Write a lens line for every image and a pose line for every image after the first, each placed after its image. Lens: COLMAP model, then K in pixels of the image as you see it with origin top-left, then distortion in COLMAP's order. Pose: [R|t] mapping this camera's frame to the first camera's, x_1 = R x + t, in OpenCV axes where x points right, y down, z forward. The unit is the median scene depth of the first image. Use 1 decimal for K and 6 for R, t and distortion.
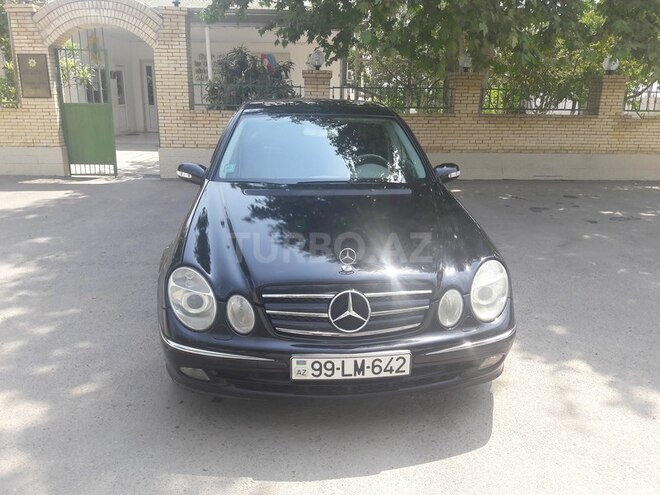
lens RADIAL K [[533.6, 0, 339.3], [0, 533.6, 250.3], [0, 0, 1]] dist [0.032337, -0.039581]
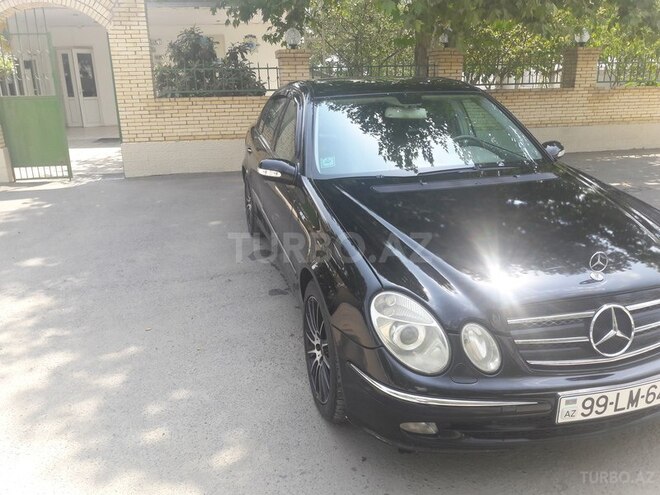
lens RADIAL K [[533.6, 0, 330.6], [0, 533.6, 245.0], [0, 0, 1]] dist [0.032337, -0.039581]
pose [[0.985706, -0.081104, 0.147665, -0.145397], [0.078372, 0.996630, 0.024237, -0.019156], [-0.149133, -0.012318, 0.988740, 0.075121]]
